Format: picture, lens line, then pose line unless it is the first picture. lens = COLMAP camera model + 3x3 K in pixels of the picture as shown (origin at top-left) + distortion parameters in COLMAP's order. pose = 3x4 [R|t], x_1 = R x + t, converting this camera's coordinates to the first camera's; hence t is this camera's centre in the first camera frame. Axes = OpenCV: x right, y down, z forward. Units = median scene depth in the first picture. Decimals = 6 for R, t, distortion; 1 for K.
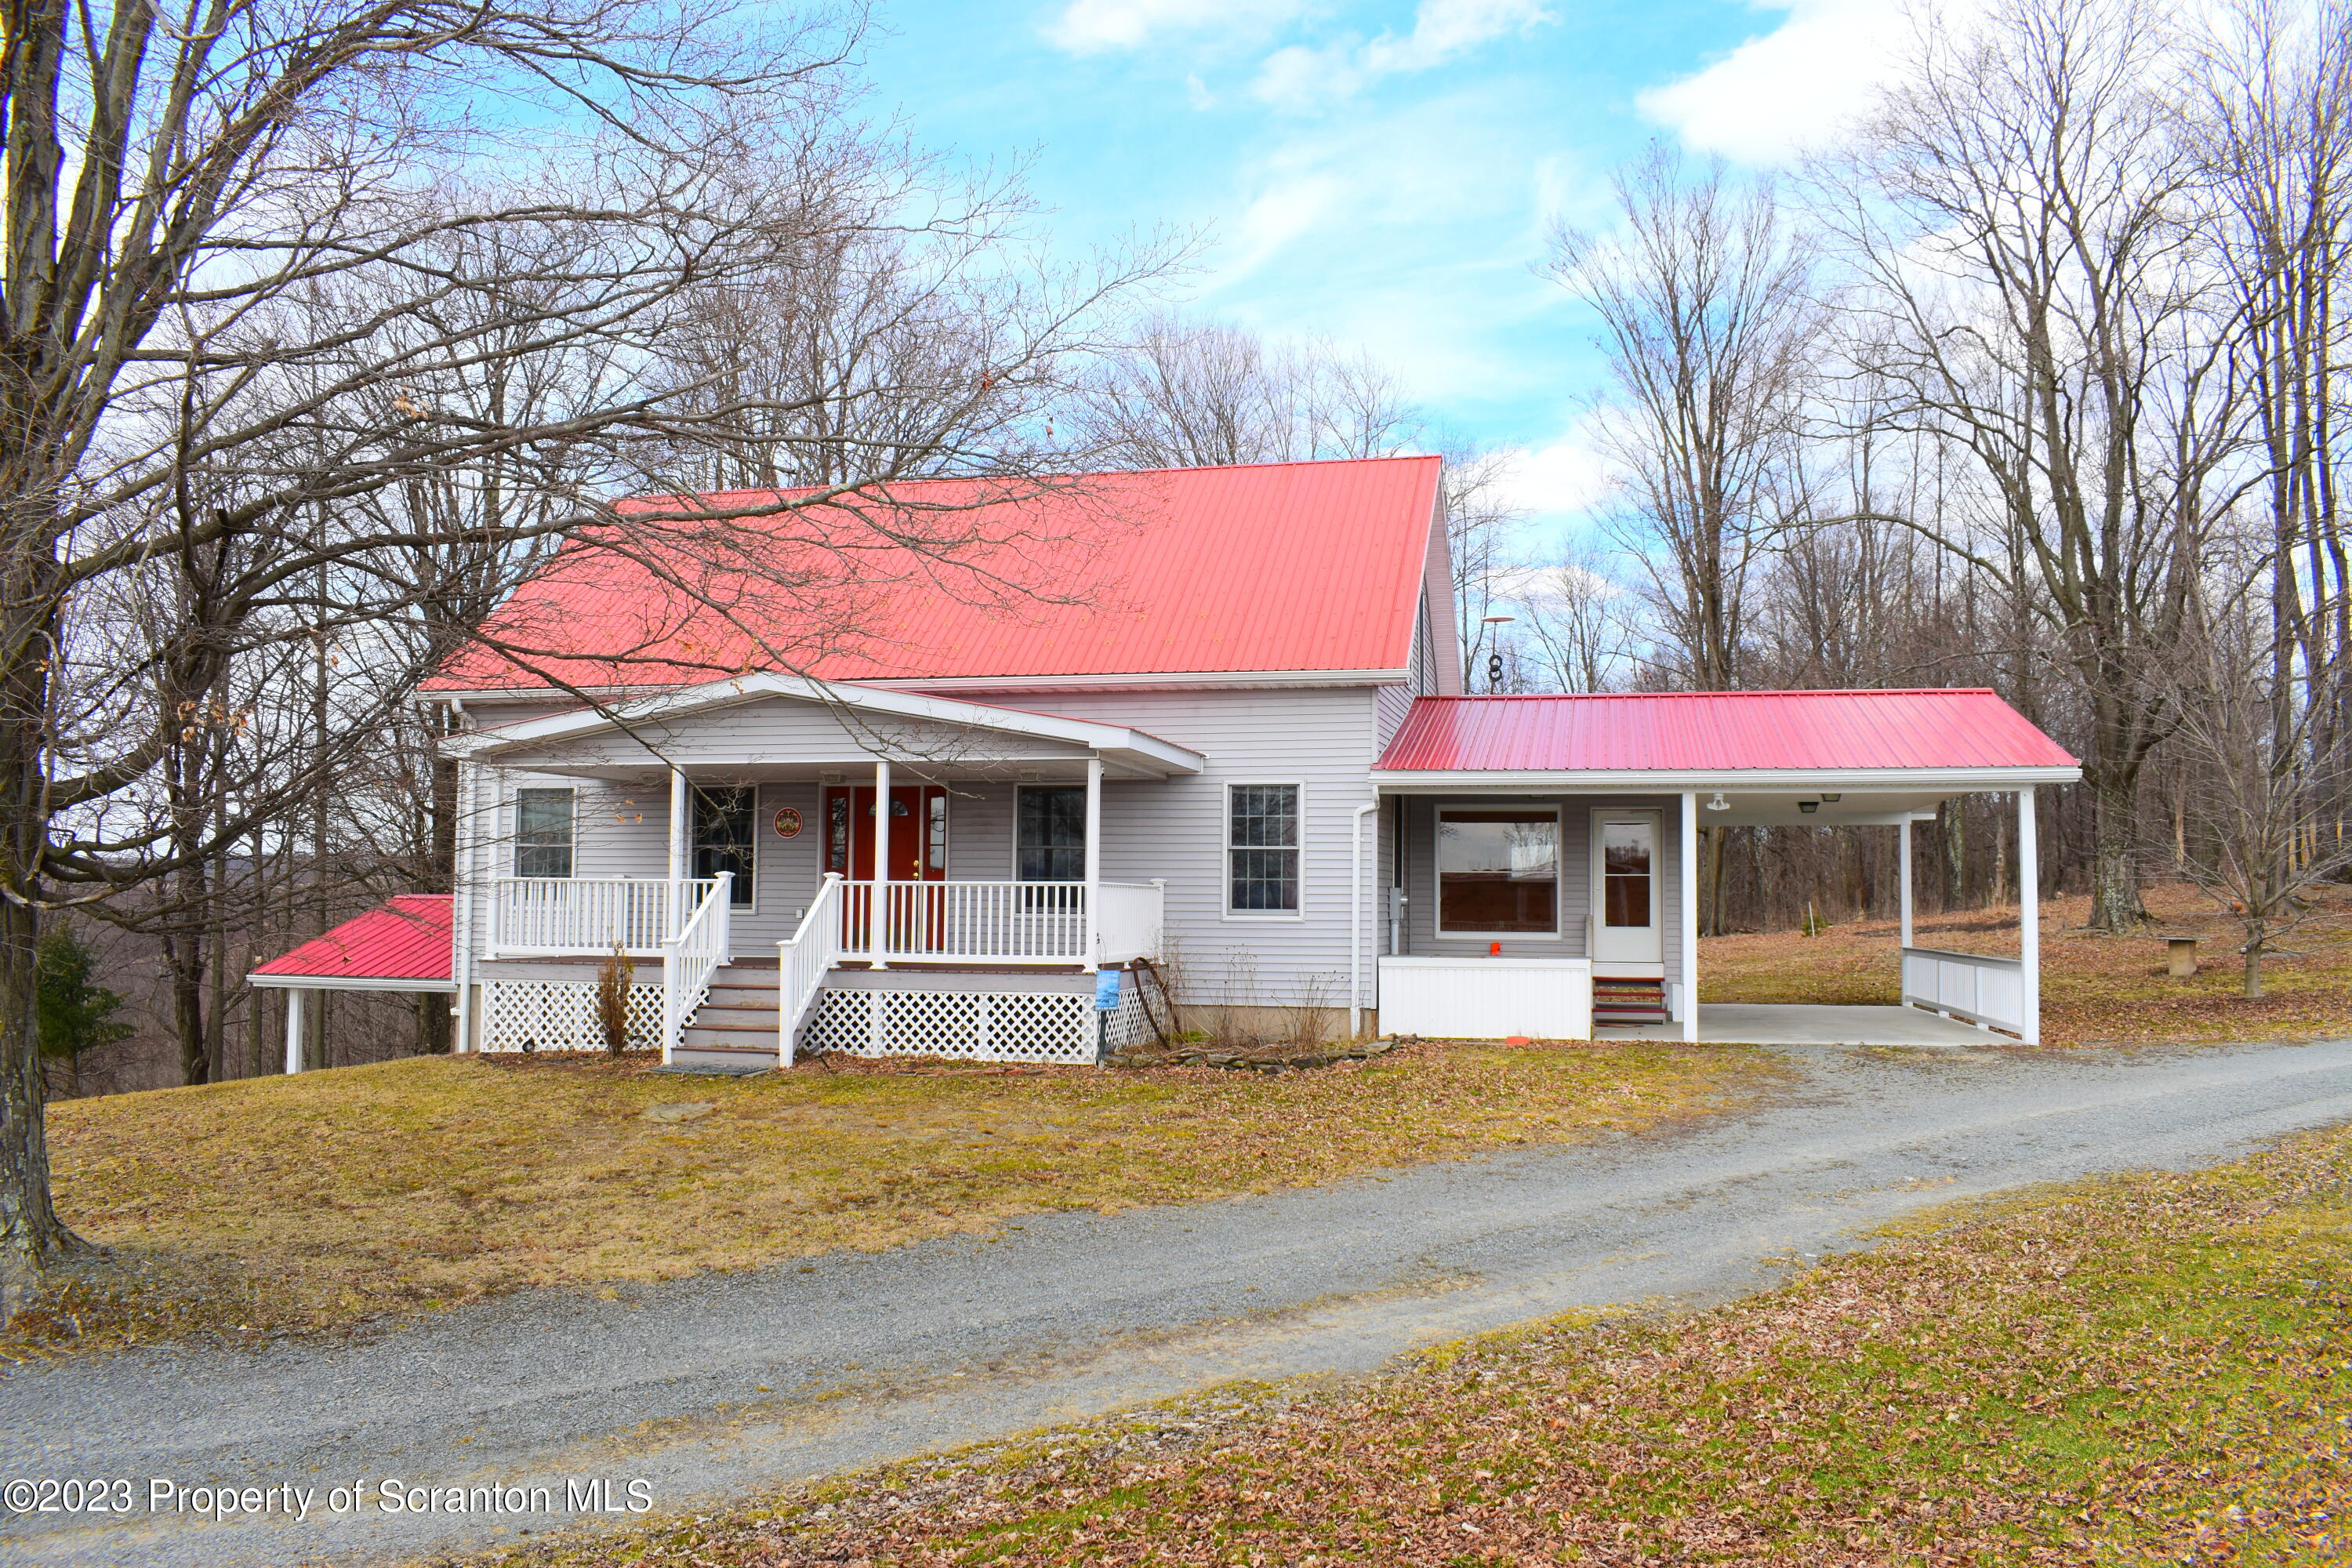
lens RADIAL K [[1855.1, 0, 1177.4], [0, 1855.1, 785.9], [0, 0, 1]] dist [-0.104253, 0.023750]
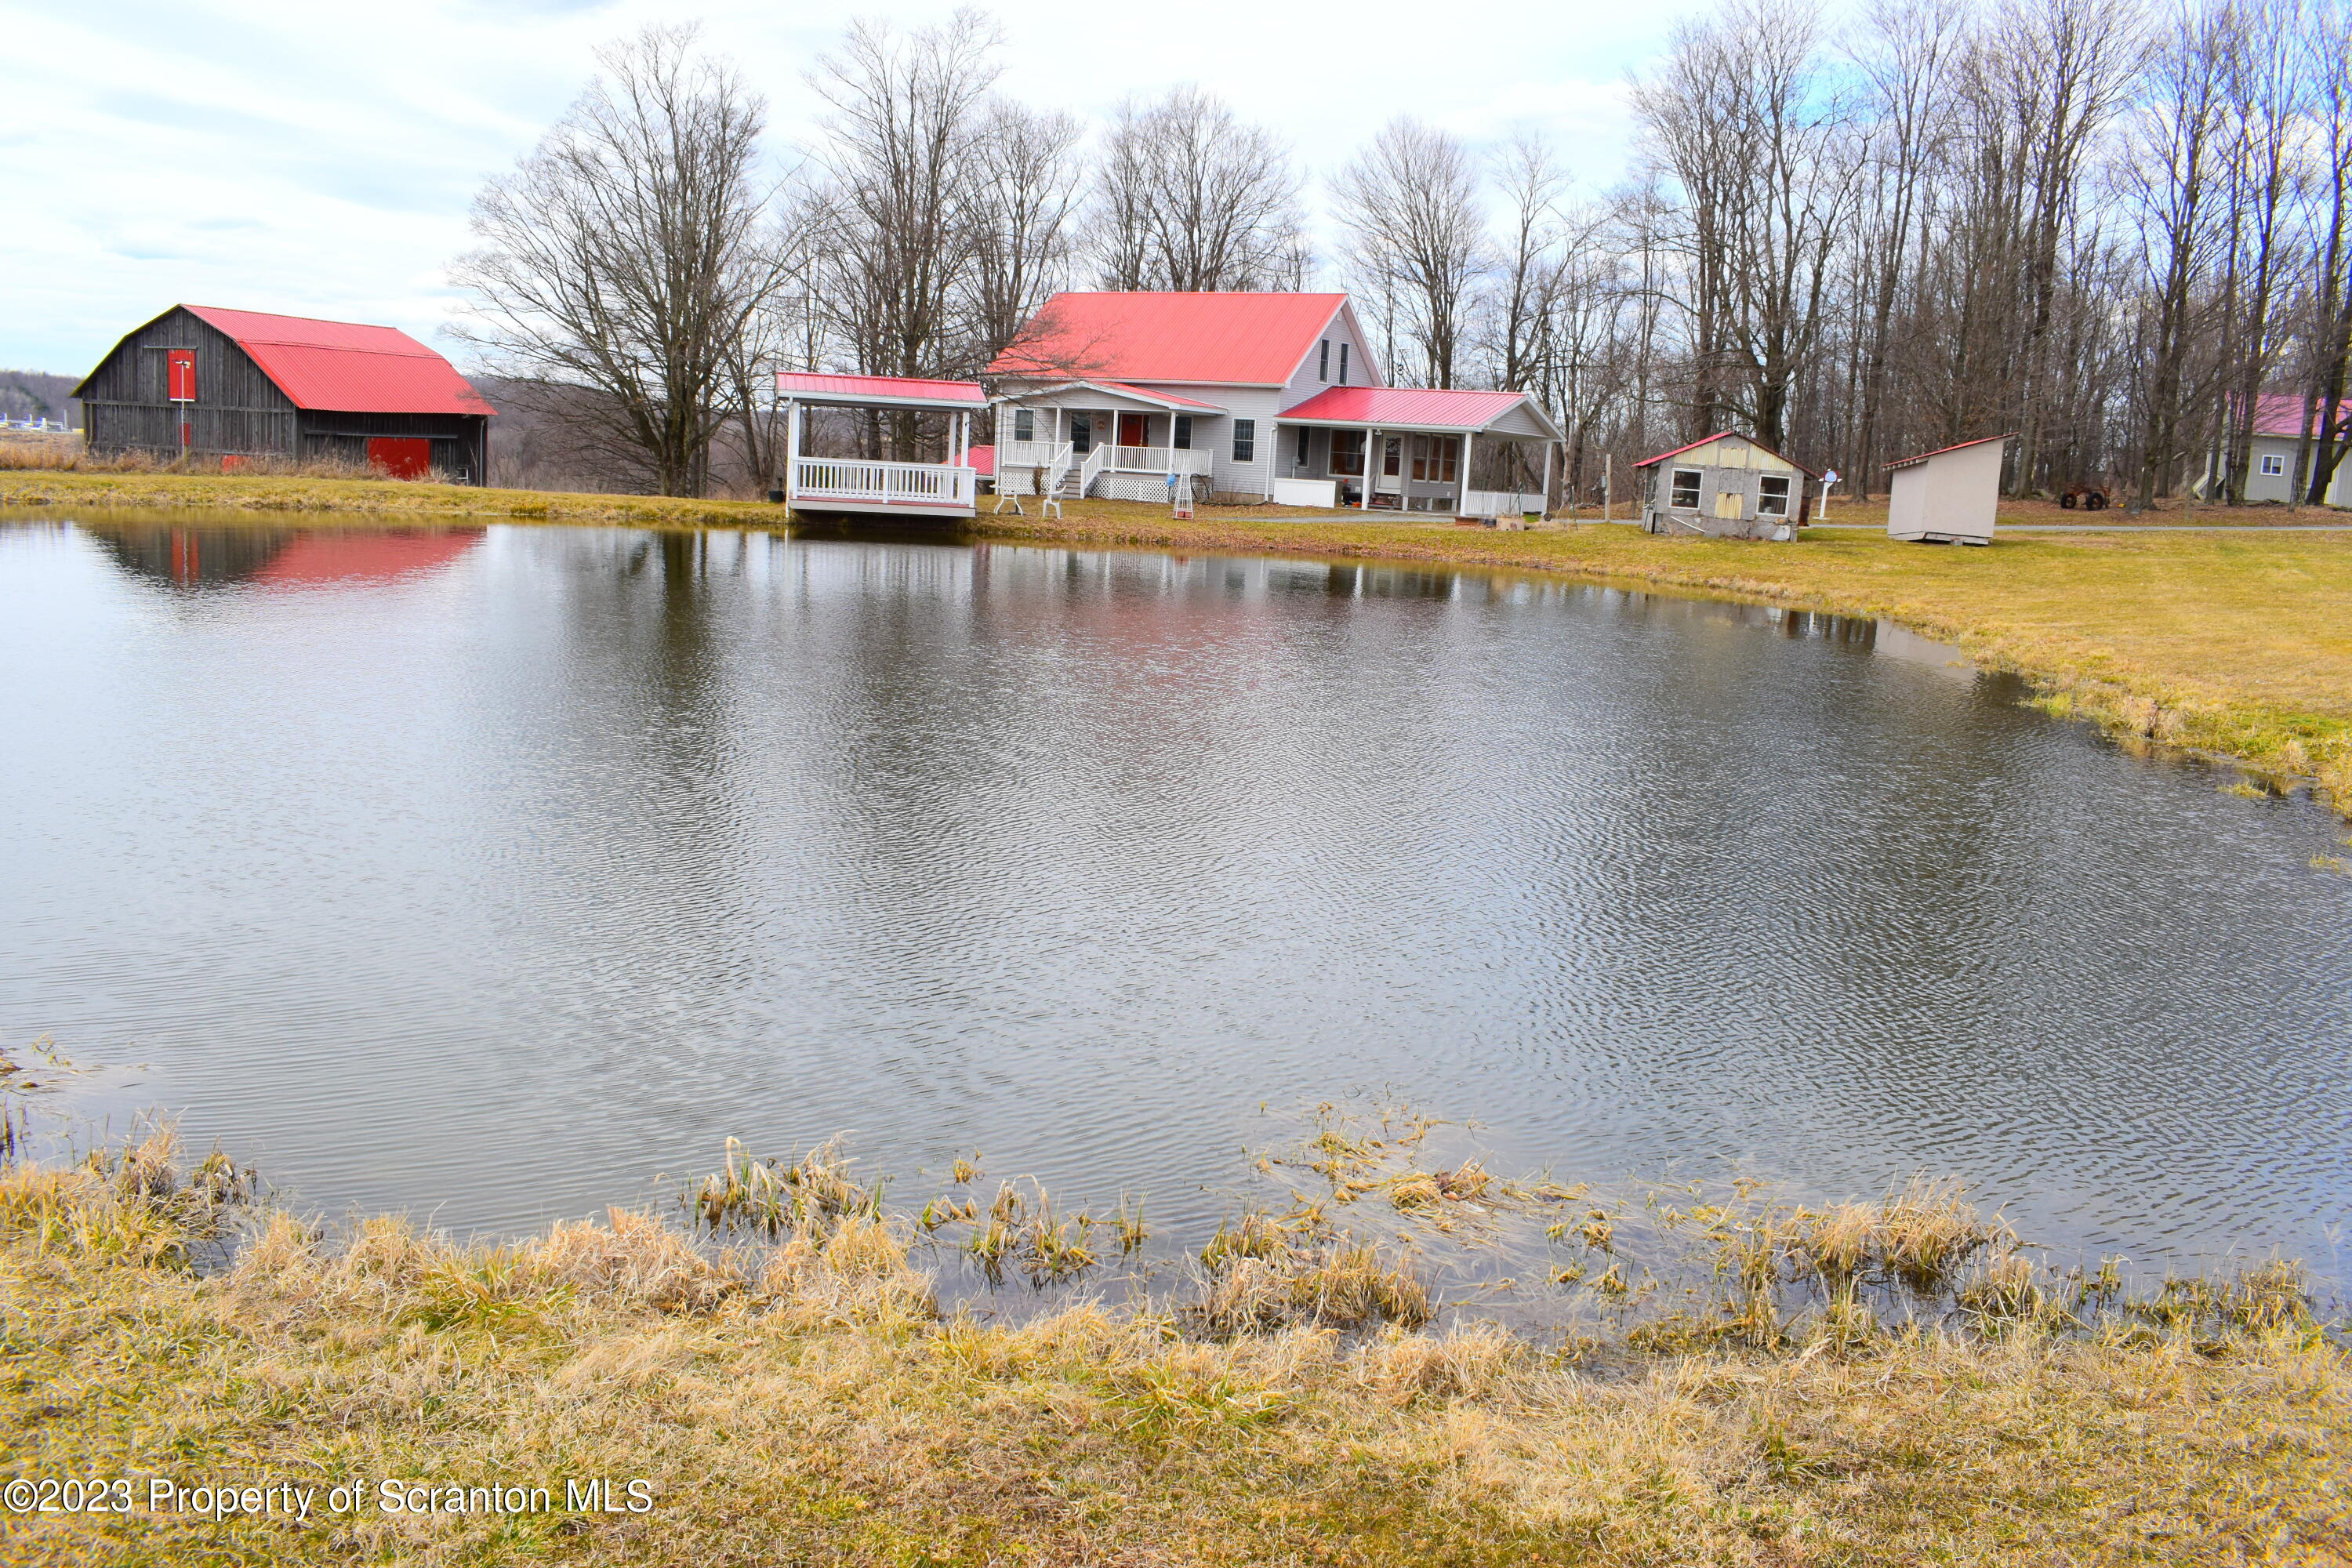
lens RADIAL K [[1855.1, 0, 1161.1], [0, 1855.1, 769.2], [0, 0, 1]] dist [-0.104253, 0.023750]
pose [[0.955671, 0.086727, -0.281374, 0.822352], [-0.018467, 0.971410, 0.236690, -0.159347], [0.293857, -0.221002, 0.929950, -1.999719]]
